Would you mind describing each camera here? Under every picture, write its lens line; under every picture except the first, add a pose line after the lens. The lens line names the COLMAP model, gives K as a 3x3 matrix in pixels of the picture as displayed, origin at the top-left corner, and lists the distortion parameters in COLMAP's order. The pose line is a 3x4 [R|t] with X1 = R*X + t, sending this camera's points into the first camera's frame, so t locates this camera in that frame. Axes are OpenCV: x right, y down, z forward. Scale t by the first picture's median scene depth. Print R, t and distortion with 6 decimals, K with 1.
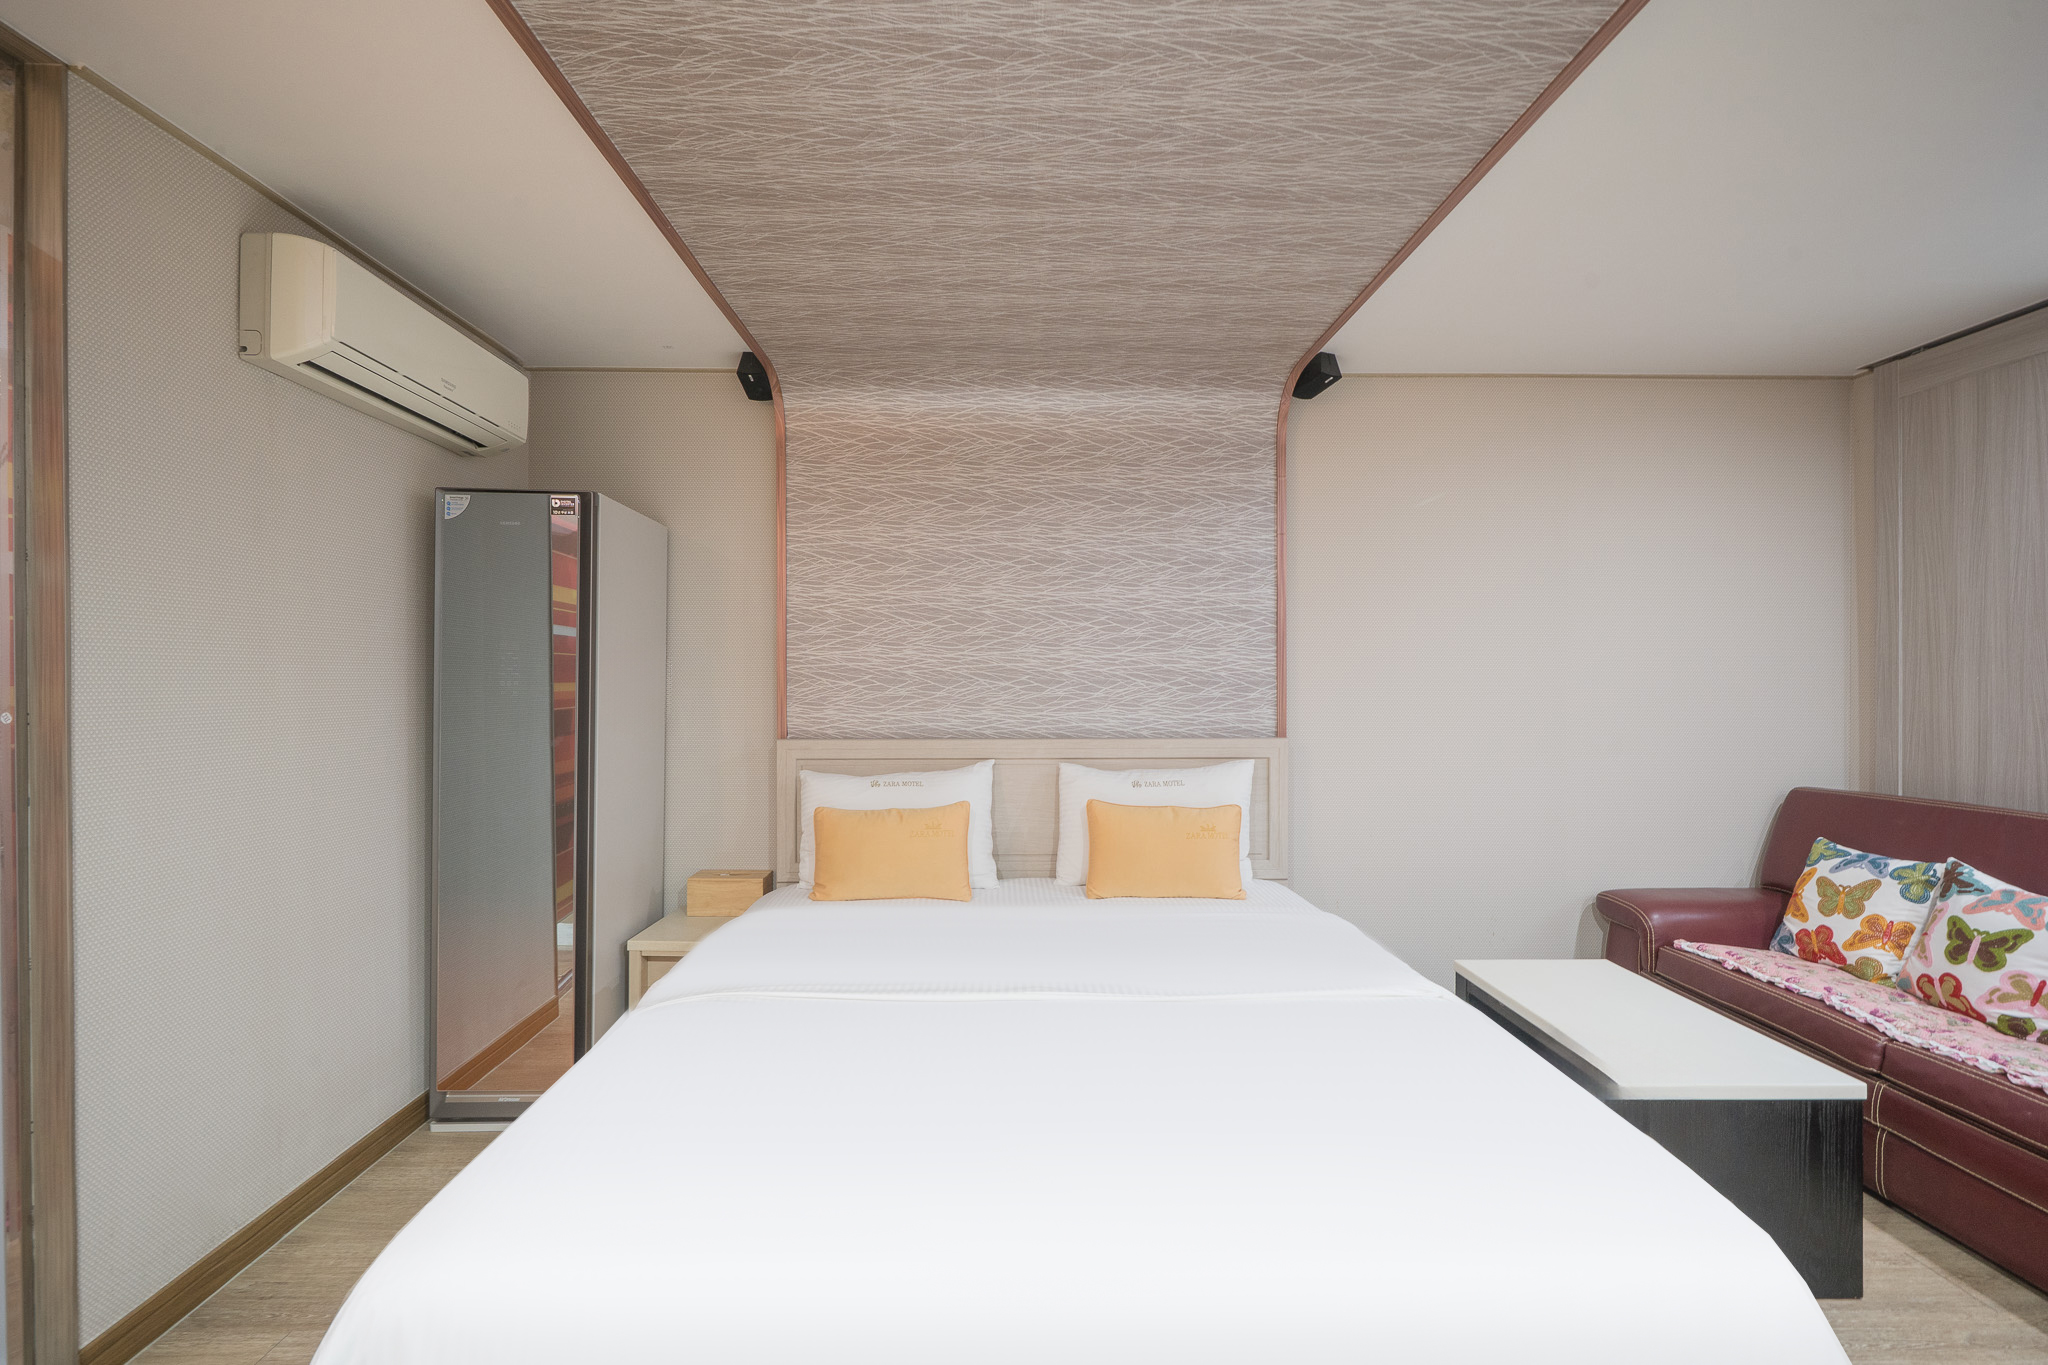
lens RADIAL K [[895.0, 0, 1013.5], [0, 895.0, 685.7], [0, 0, 1]] dist [0.001636, -0.000109]
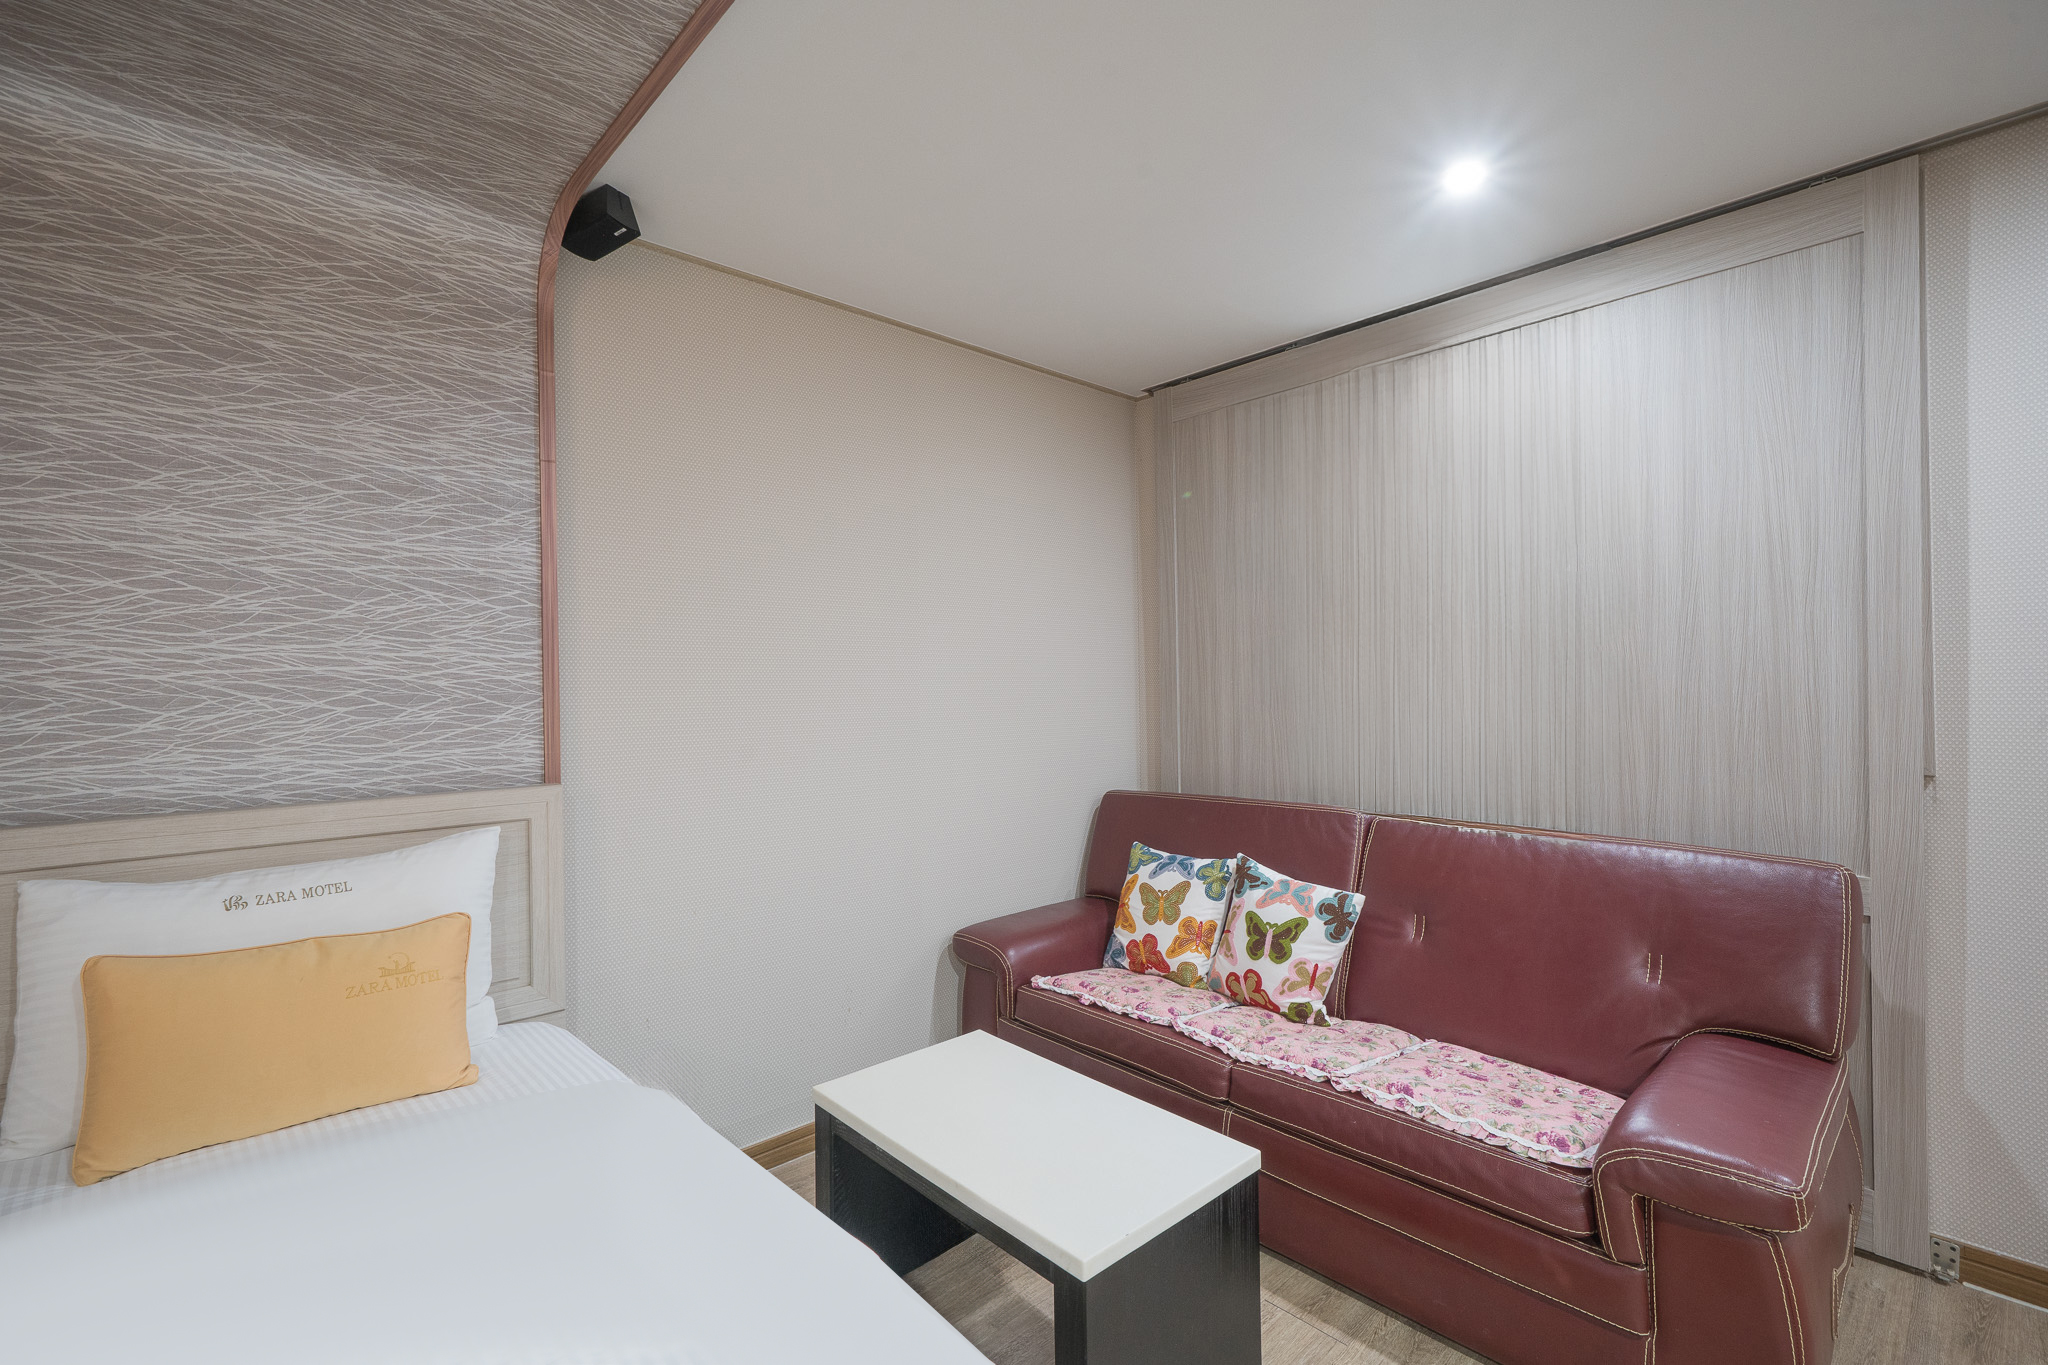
lens RADIAL K [[895.0, 0, 1013.5], [0, 895.0, 685.7], [0, 0, 1]] dist [0.001636, -0.000109]
pose [[0.749845, -0.009354, 0.661548, 0.139244], [0.016643, 0.999850, -0.004727, -0.002987], [-0.661405, 0.014554, 0.749888, 0.343204]]
